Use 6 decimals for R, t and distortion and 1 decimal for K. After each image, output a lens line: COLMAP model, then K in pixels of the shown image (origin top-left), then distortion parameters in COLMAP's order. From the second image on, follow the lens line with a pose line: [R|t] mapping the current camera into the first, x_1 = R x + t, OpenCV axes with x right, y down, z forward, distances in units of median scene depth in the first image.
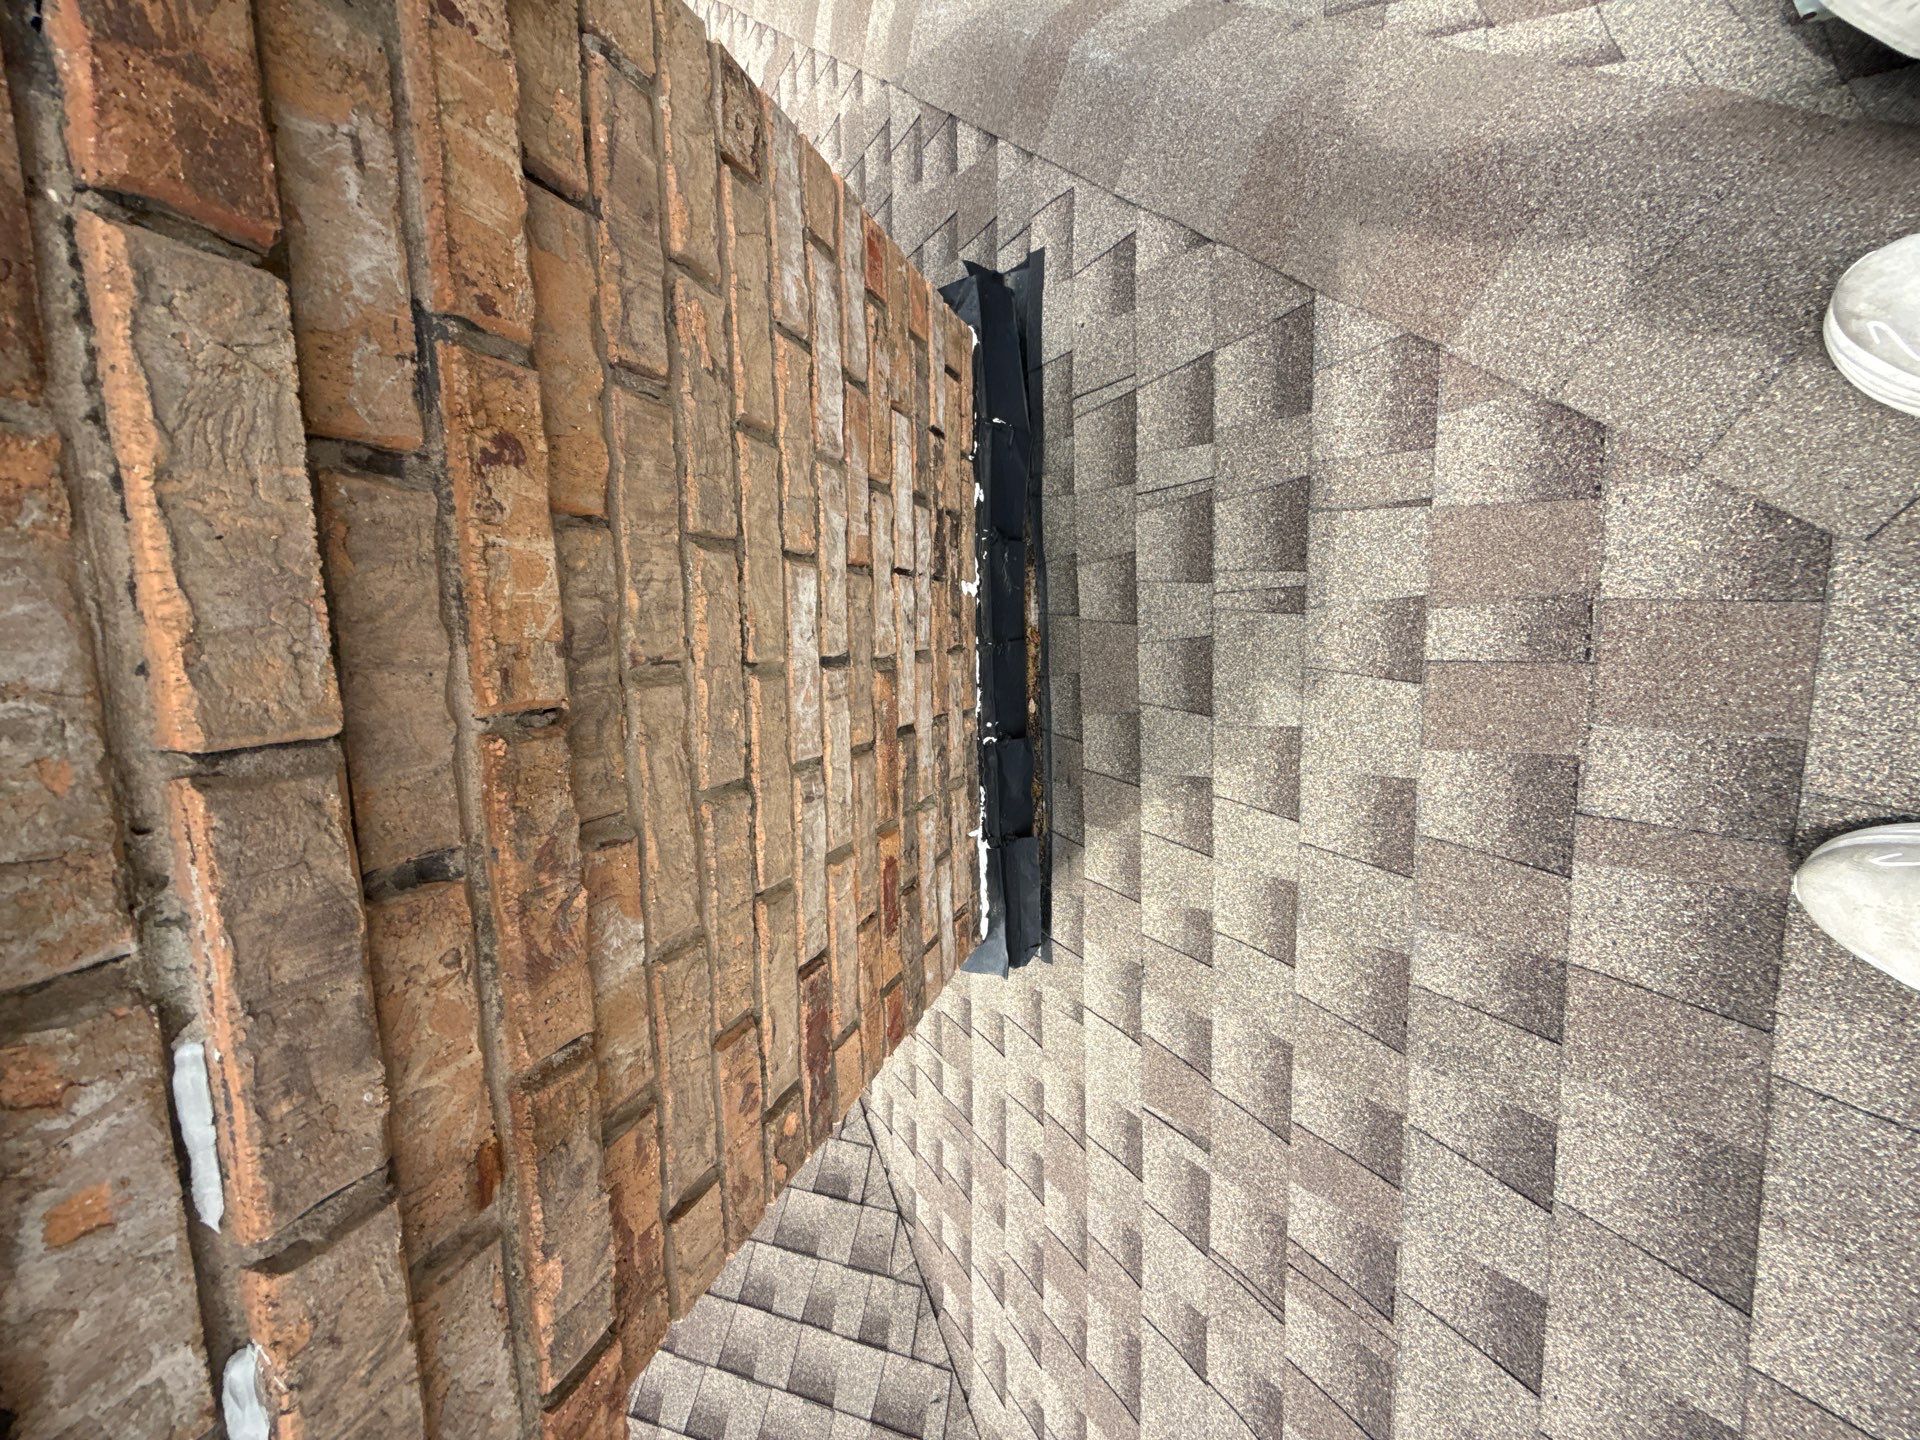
lens RADIAL K [[763.3, 0, 960.0], [0, 763.3, 720.0], [0, 0, 1]] dist [0.002257, -0.000243]
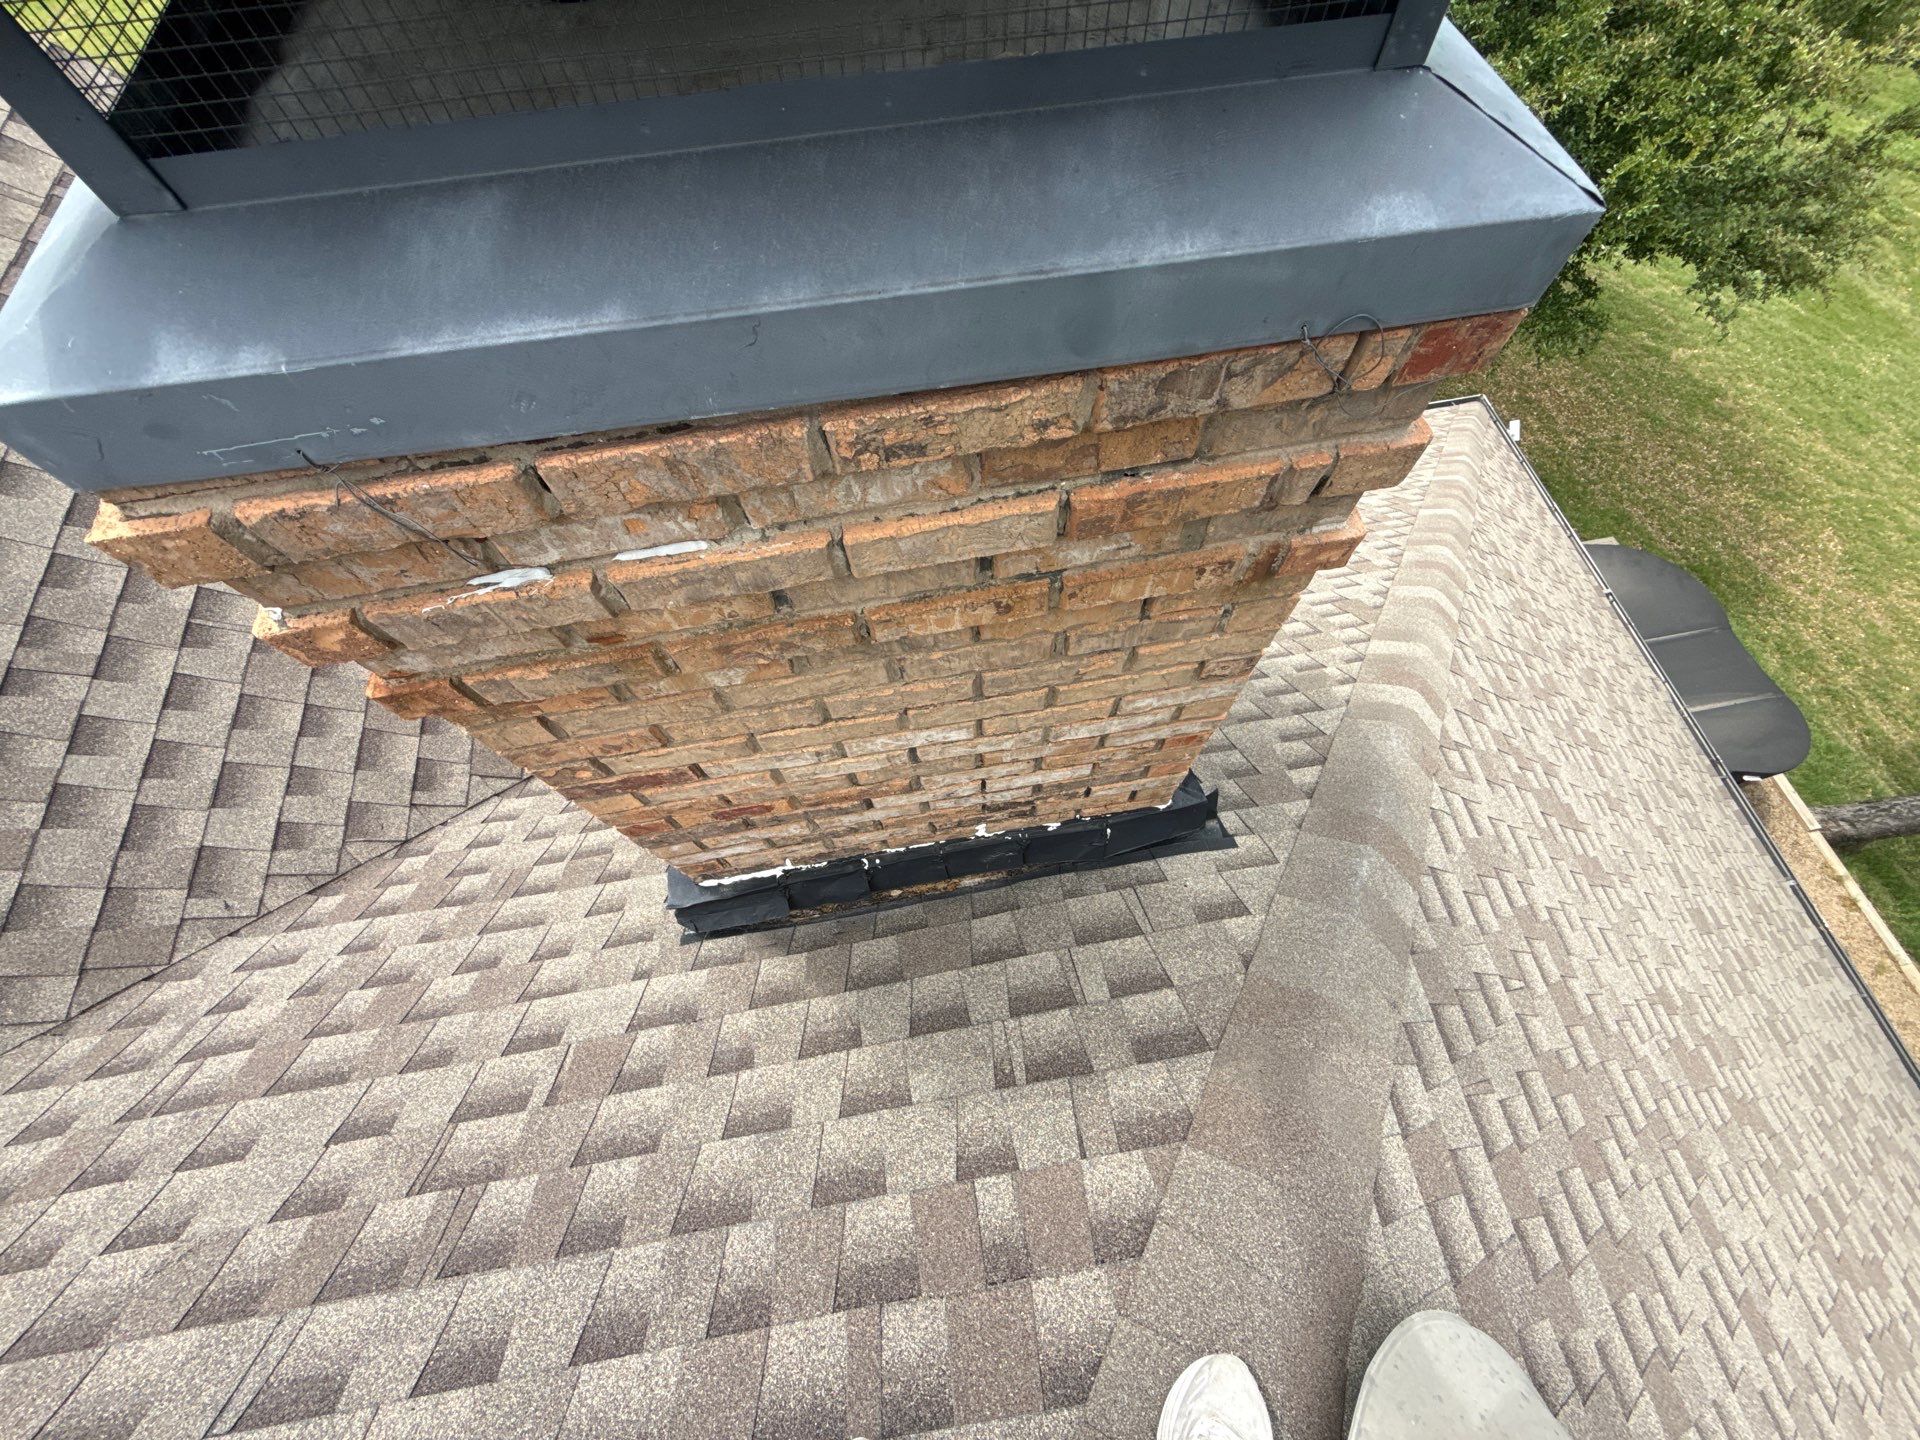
lens RADIAL K [[763.3, 0, 960.0], [0, 763.3, 720.0], [0, 0, 1]] dist [0.002257, -0.000243]
pose [[0.144388, 0.984627, -0.098299, -0.053985], [-0.981267, 0.129671, -0.142479, 0.024721], [-0.127542, 0.117029, 0.984905, -0.318541]]
